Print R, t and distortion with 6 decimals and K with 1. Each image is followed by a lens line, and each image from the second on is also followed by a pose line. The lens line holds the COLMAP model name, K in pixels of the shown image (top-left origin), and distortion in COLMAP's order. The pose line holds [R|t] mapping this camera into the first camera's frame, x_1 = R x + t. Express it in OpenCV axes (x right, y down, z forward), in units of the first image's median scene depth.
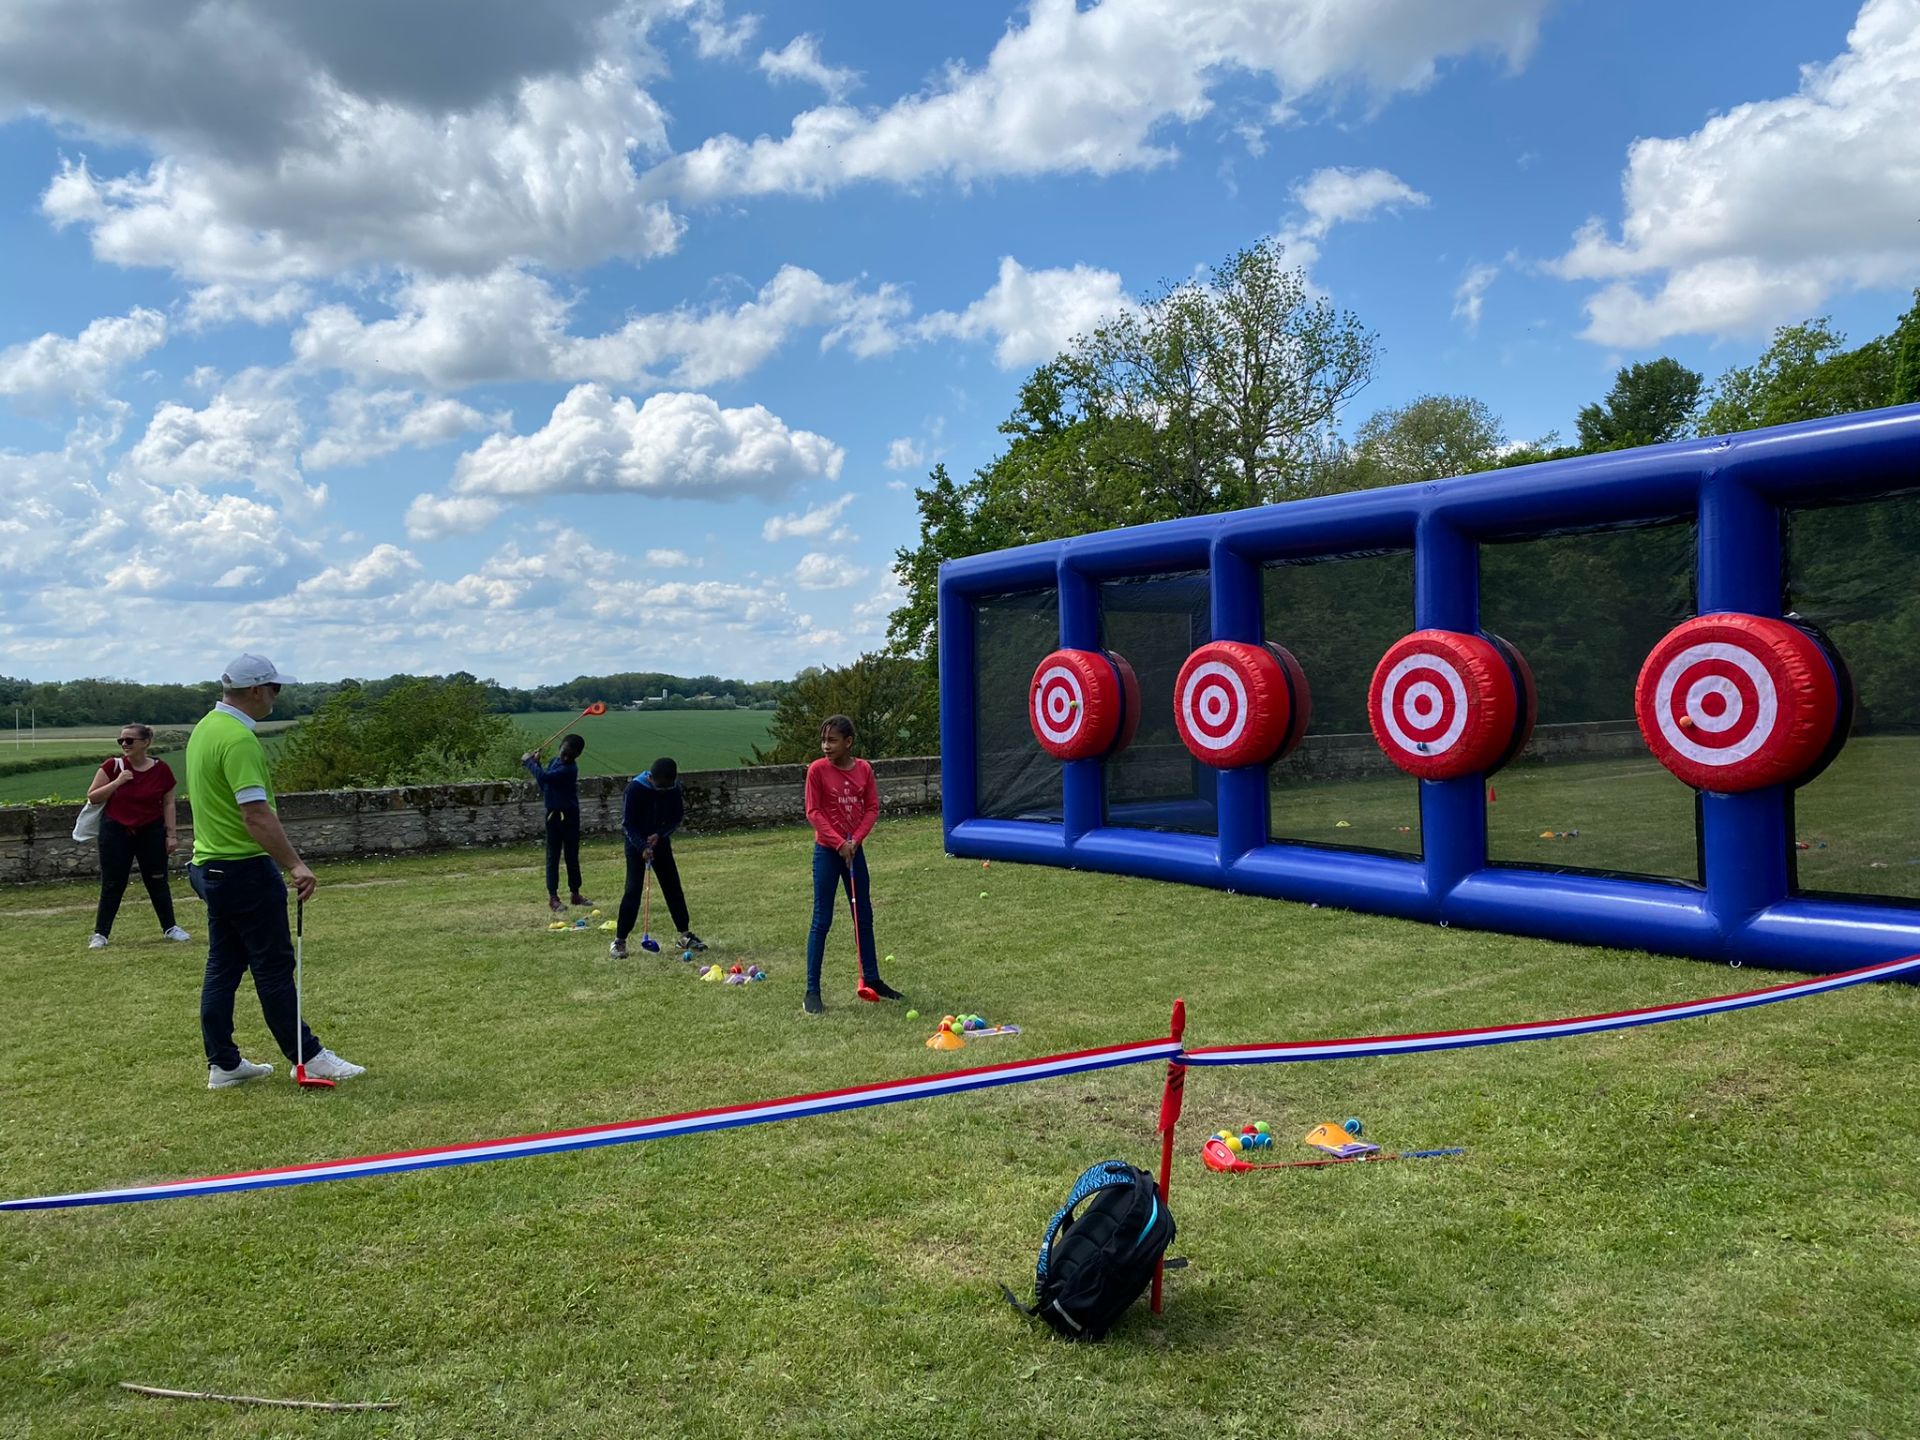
lens RADIAL K [[1447.7, 0, 953.4], [0, 1447.7, 712.5], [0, 0, 1]] dist [0.039263, -0.056330]
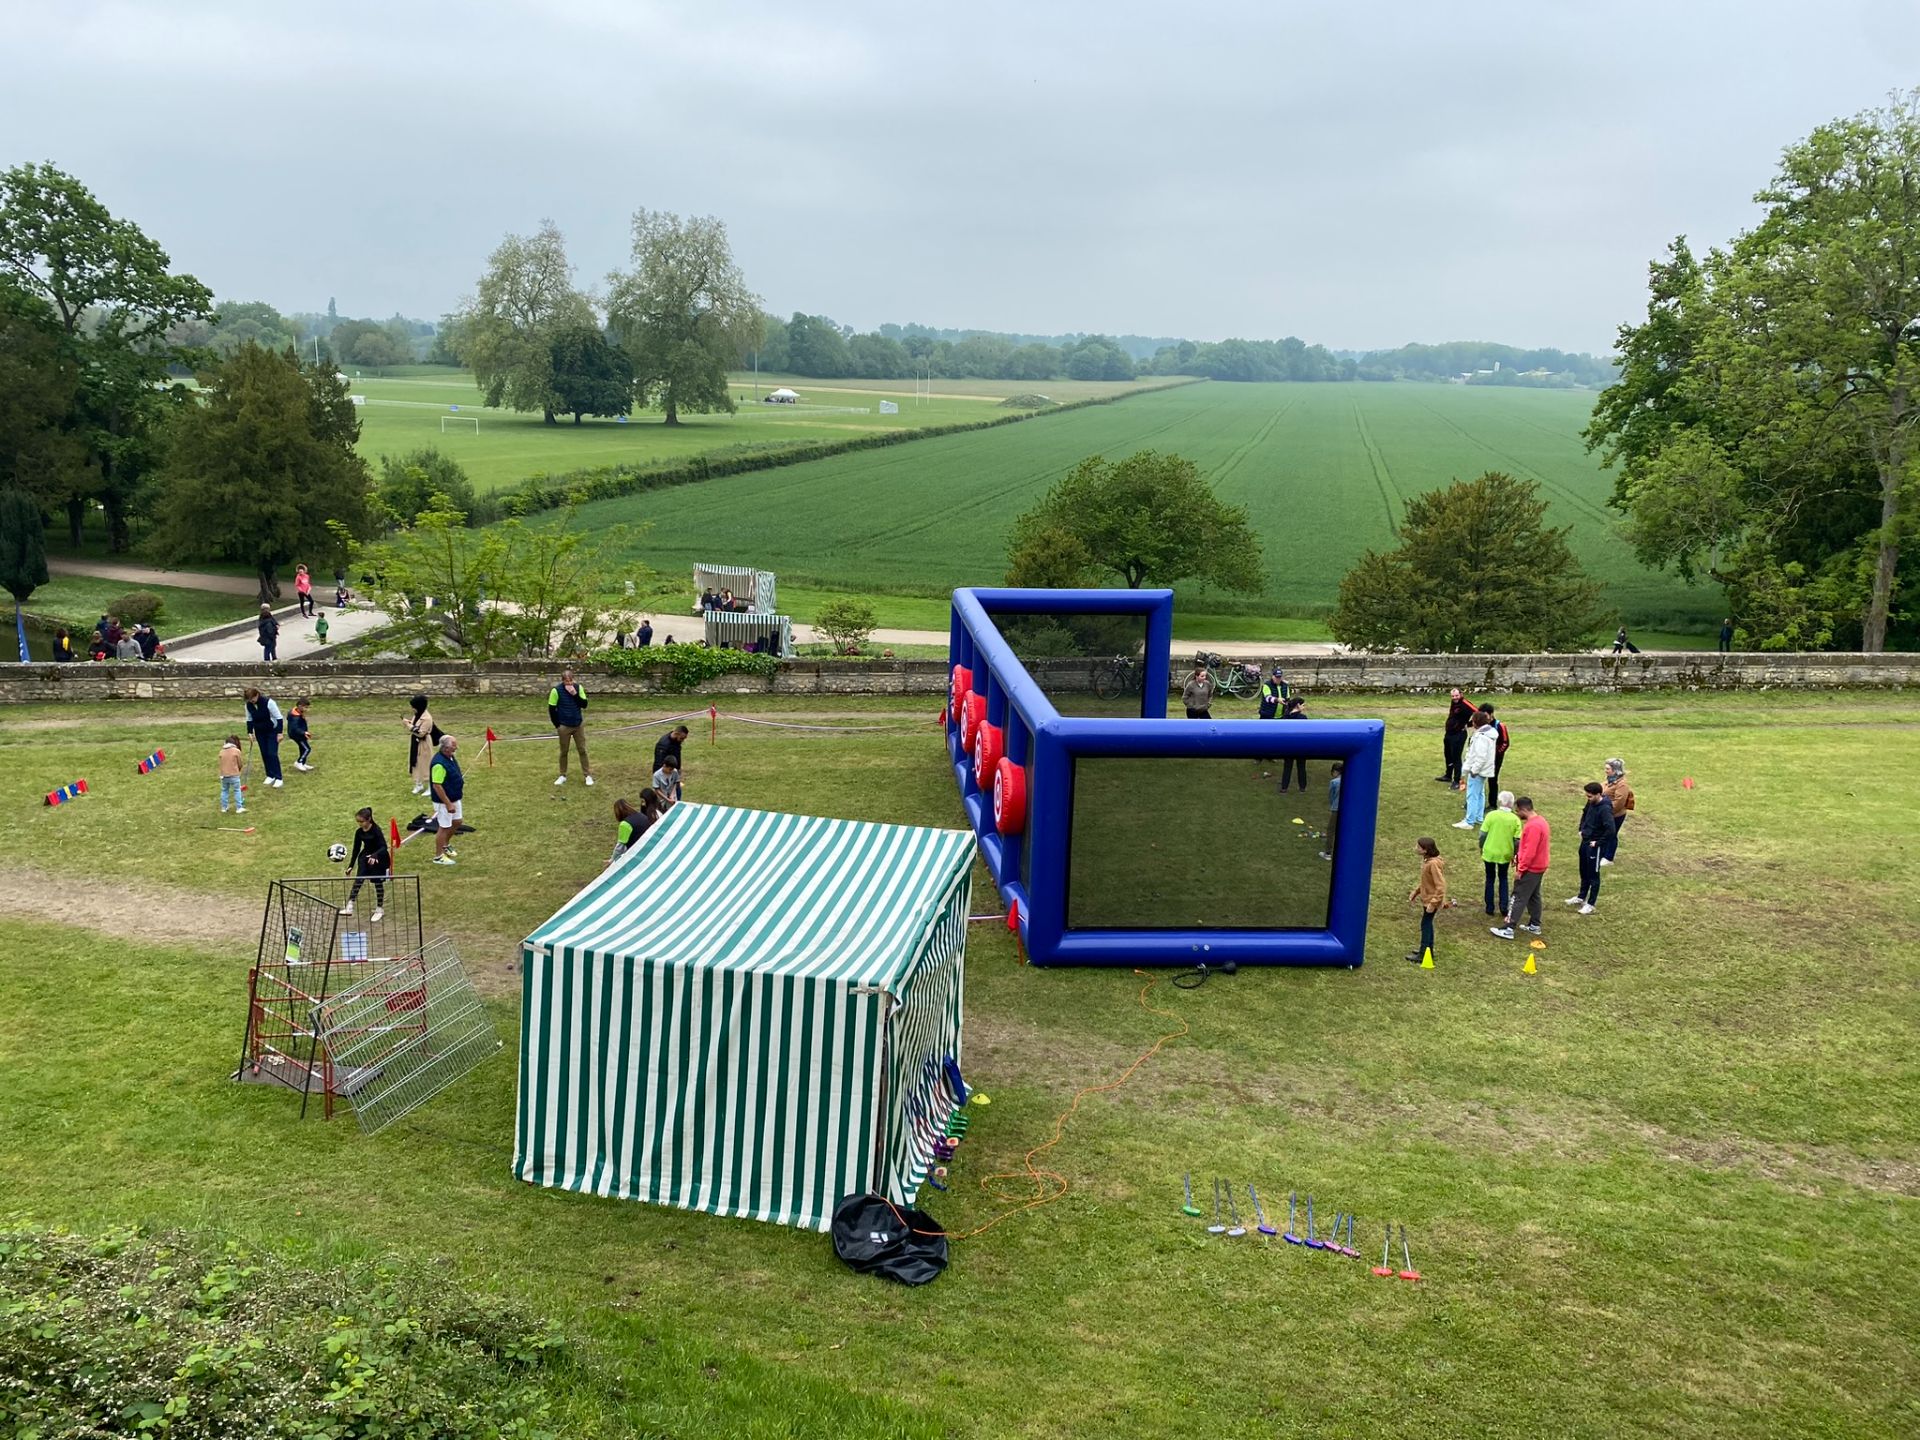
lens RADIAL K [[1447.7, 0, 962.9], [0, 1447.7, 720.8], [0, 0, 1]] dist [0.039263, -0.056330]
pose [[0.852101, 0.171056, -0.494634, 0.120009], [-0.050100, 0.967401, 0.248243, -0.074262], [0.520973, -0.186747, 0.832894, -0.134023]]
